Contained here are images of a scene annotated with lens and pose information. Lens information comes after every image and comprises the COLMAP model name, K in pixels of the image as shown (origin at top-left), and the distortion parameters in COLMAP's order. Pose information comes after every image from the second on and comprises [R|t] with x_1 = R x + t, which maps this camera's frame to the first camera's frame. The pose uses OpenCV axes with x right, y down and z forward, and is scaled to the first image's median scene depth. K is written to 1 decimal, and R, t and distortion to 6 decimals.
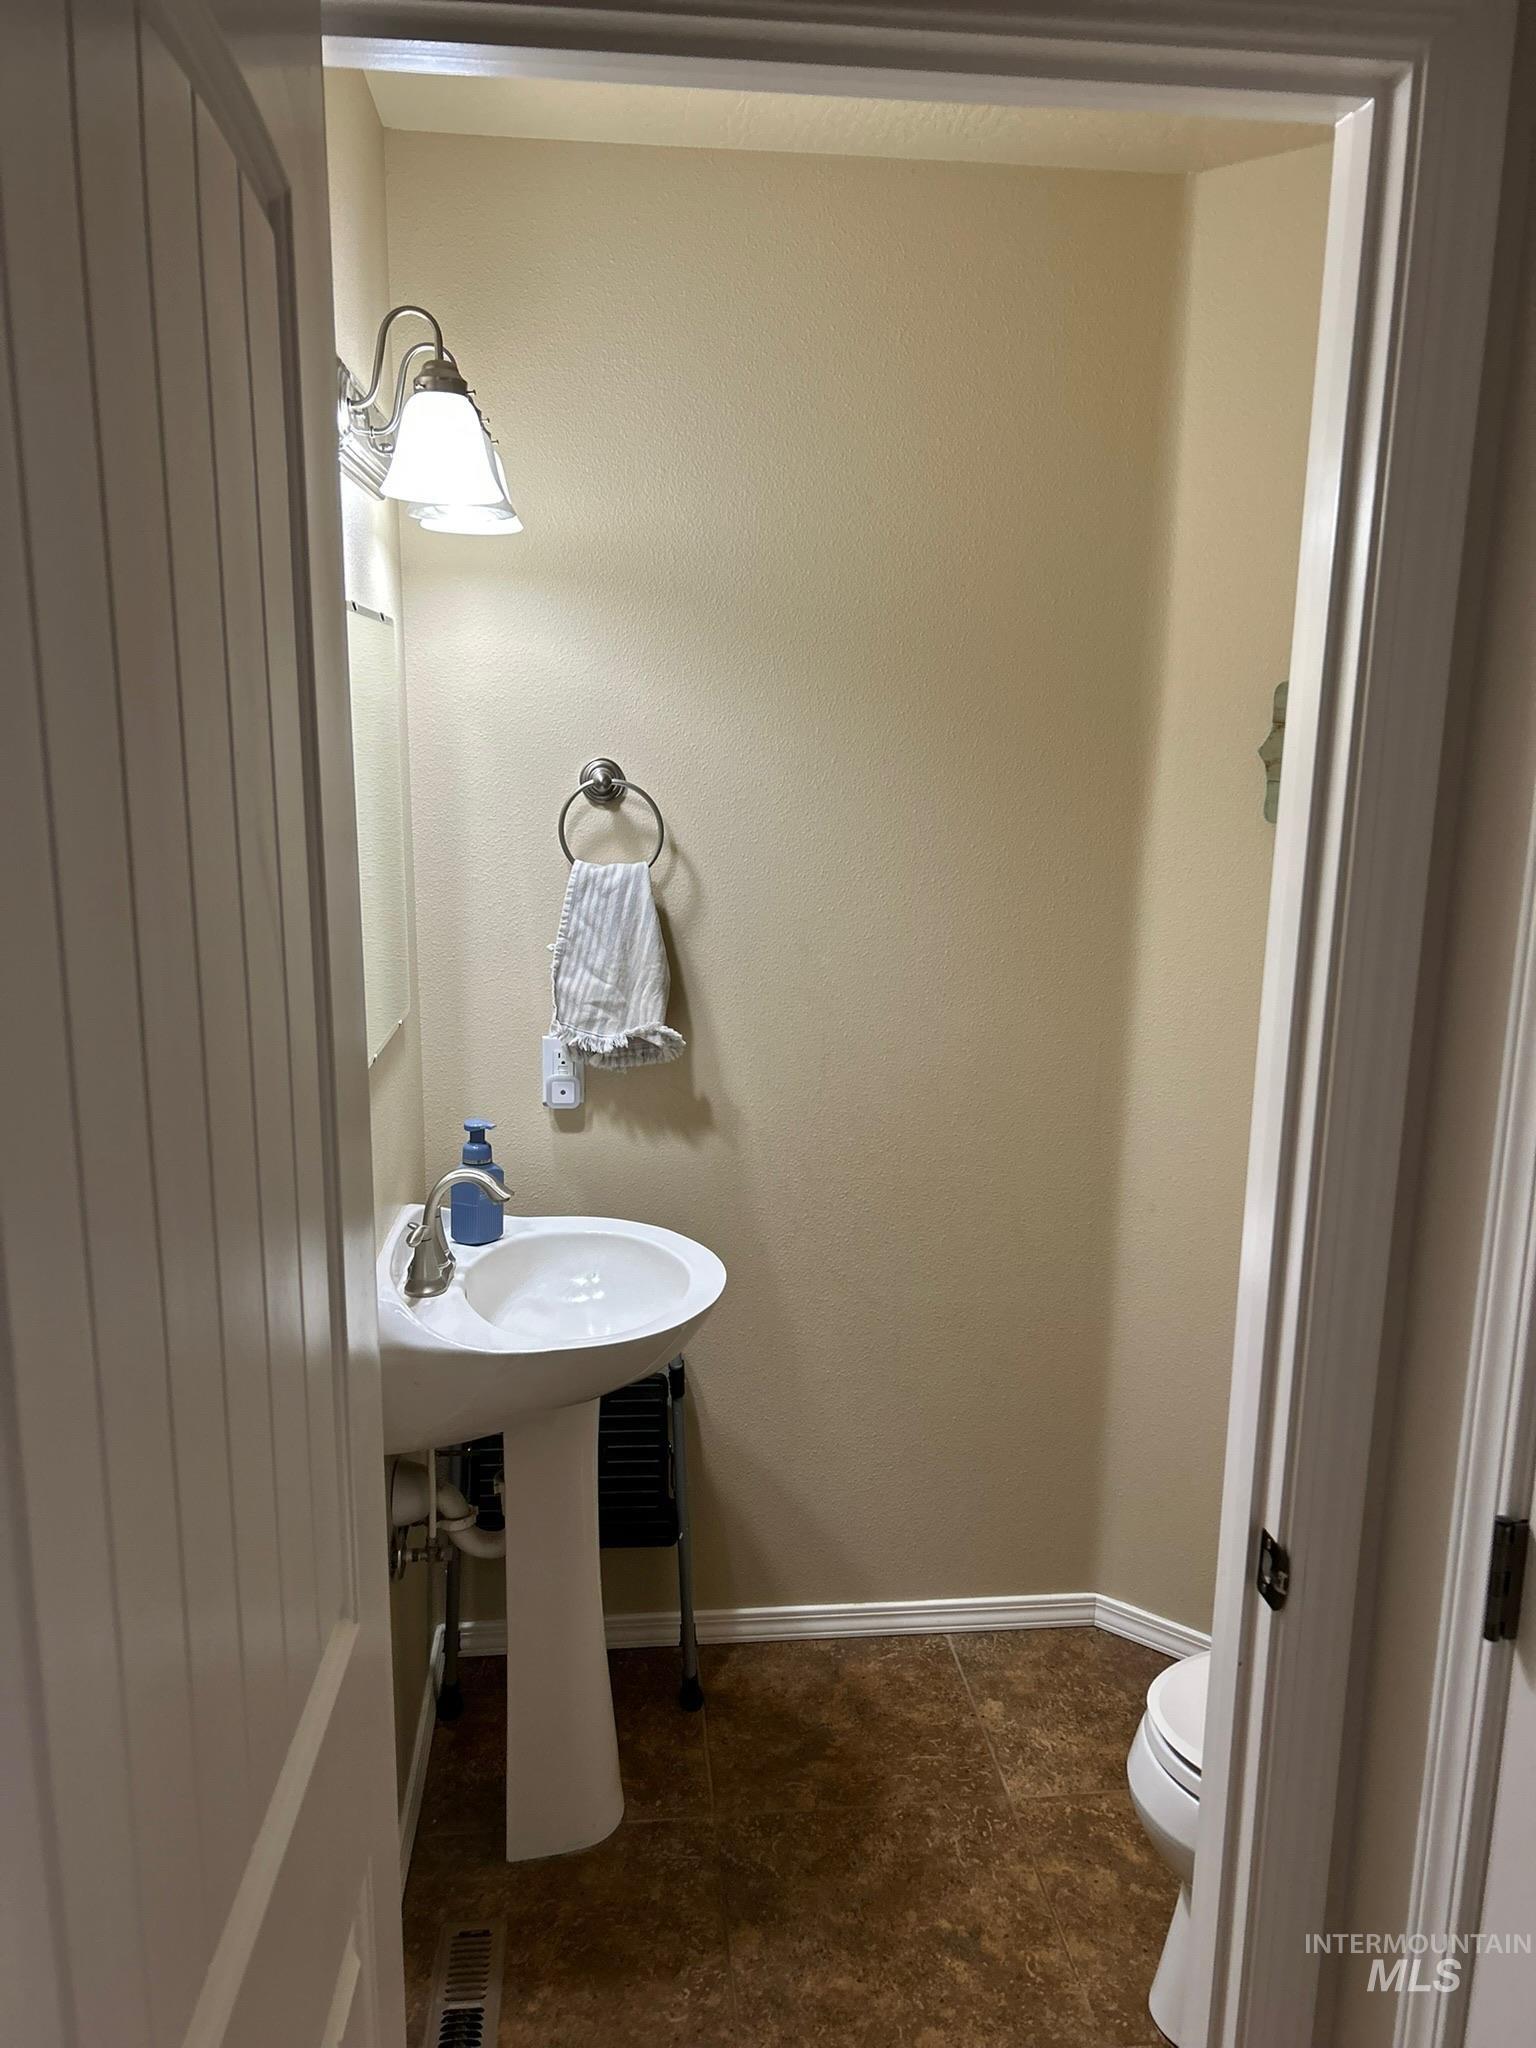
lens RADIAL K [[1539.9, 0, 768.1], [0, 1539.9, 1039.7], [0, 0, 1]] dist [0.043007, -0.037104]
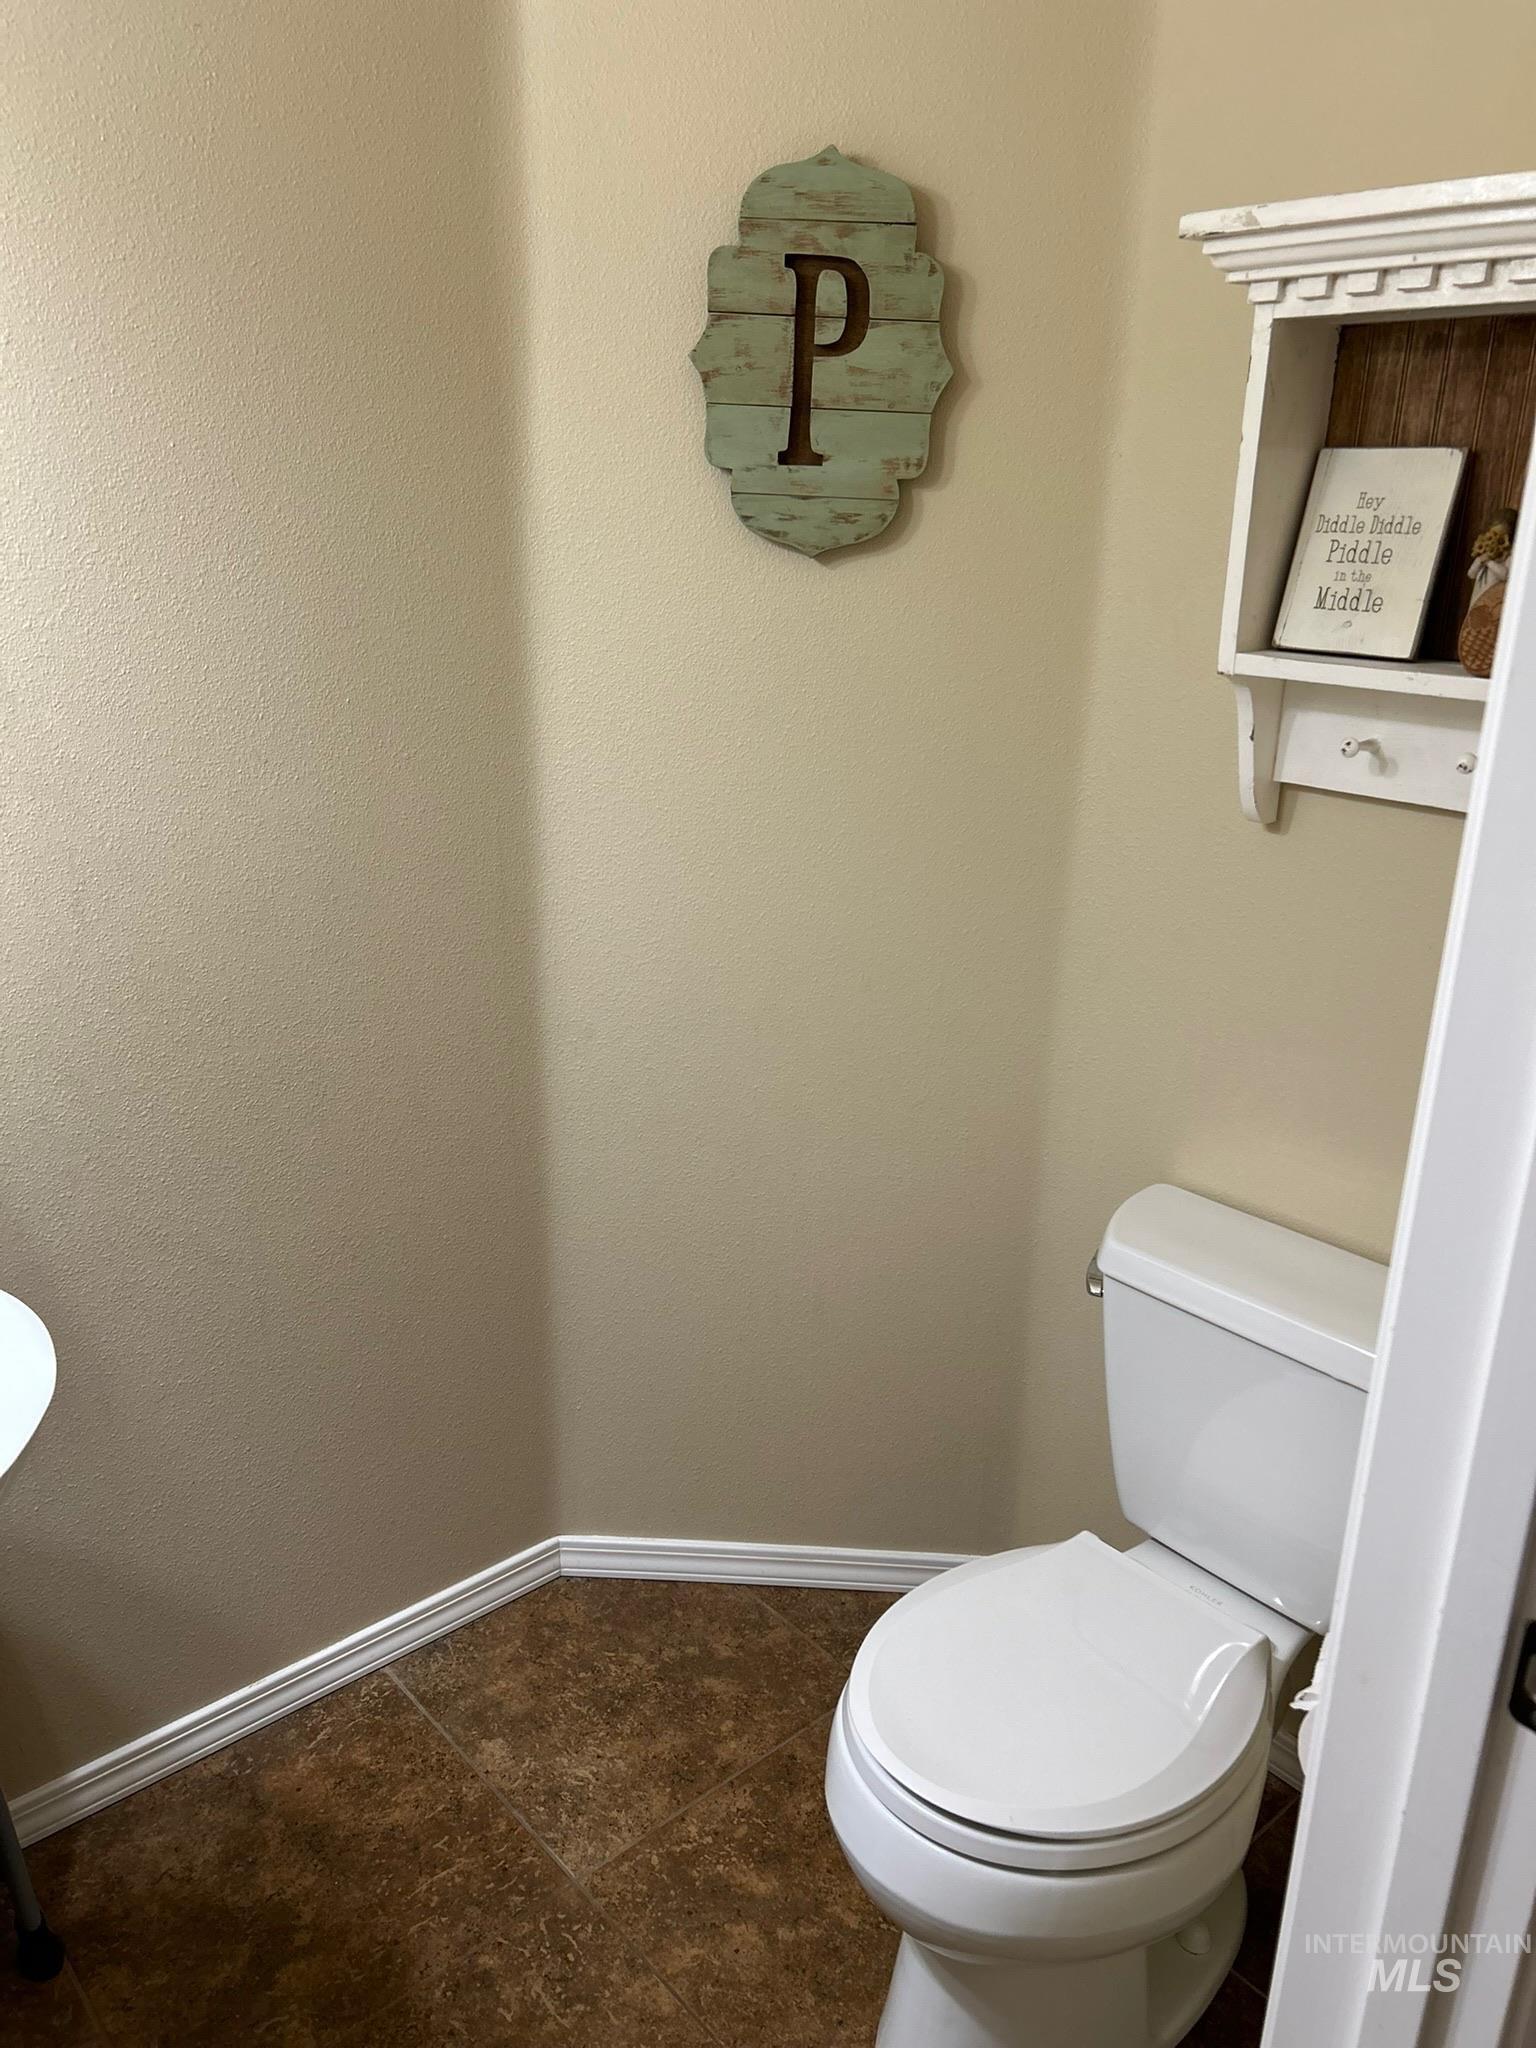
lens RADIAL K [[1539.9, 0, 768.1], [0, 1539.9, 1039.7], [0, 0, 1]] dist [0.043007, -0.037104]
pose [[0.819467, -0.191190, 0.540296, -0.079658], [0.118574, 0.978878, 0.166546, 0.000081], [-0.560726, -0.072414, 0.824829, 0.364694]]
